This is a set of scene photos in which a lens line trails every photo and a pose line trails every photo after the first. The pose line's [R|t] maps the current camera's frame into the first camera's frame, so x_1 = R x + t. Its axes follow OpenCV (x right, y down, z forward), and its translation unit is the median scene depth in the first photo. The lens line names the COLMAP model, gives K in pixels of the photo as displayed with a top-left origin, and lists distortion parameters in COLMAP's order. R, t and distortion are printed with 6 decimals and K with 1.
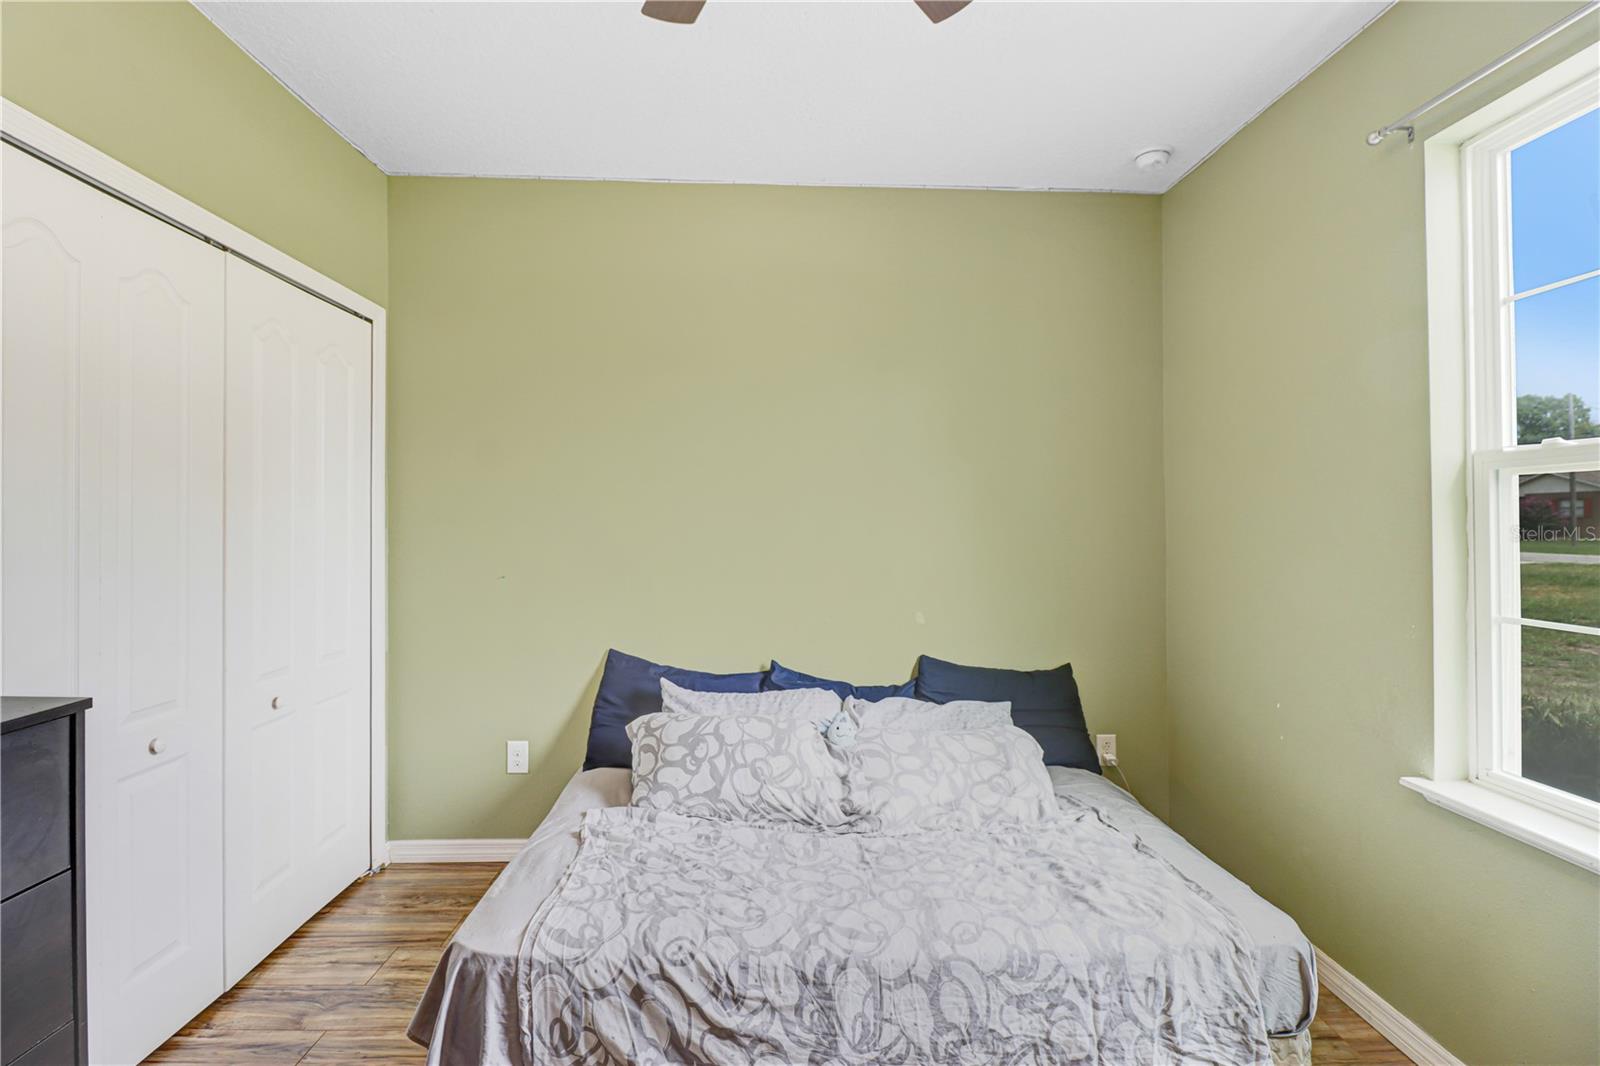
lens RADIAL K [[755.0, 0, 797.6], [0, 755.0, 510.4], [0, 0, 1]] dist [0.008678, -0.017866]
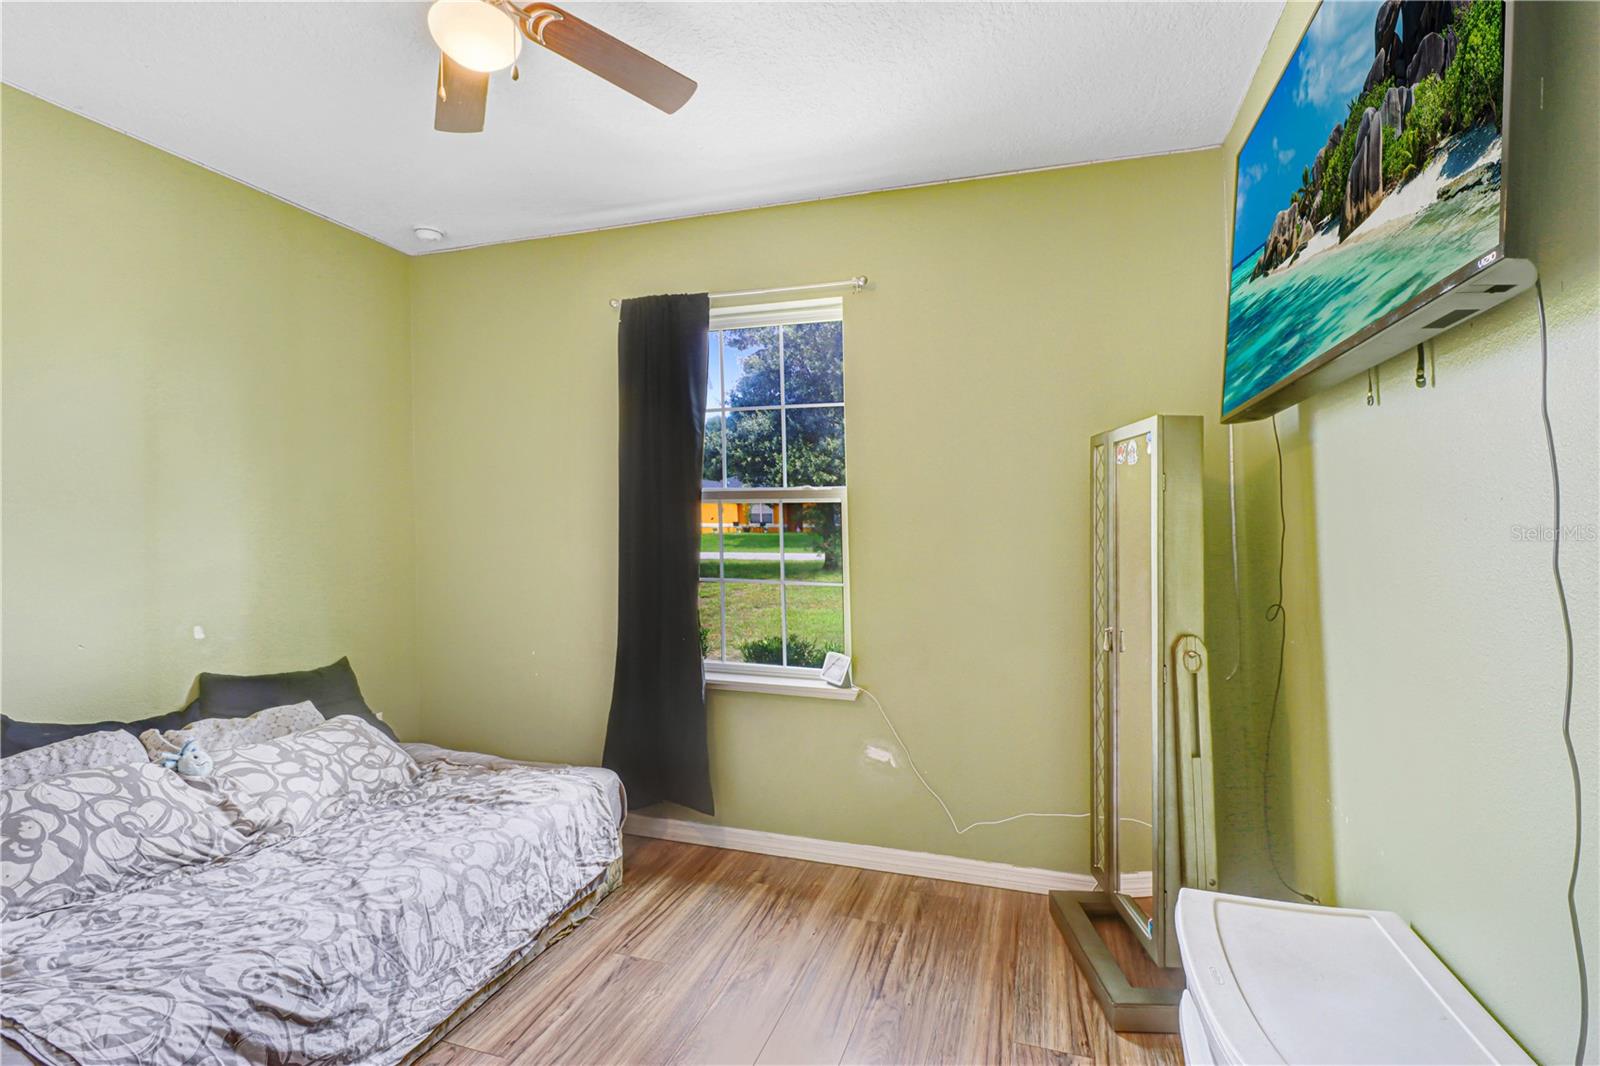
lens RADIAL K [[755.0, 0, 797.6], [0, 755.0, 510.4], [0, 0, 1]] dist [0.008678, -0.017866]
pose [[0.352351, 0.015115, 0.935746, -0.801556], [-0.011846, 0.999861, -0.011690, -0.000548], [-0.935793, -0.006966, 0.352481, 0.040415]]
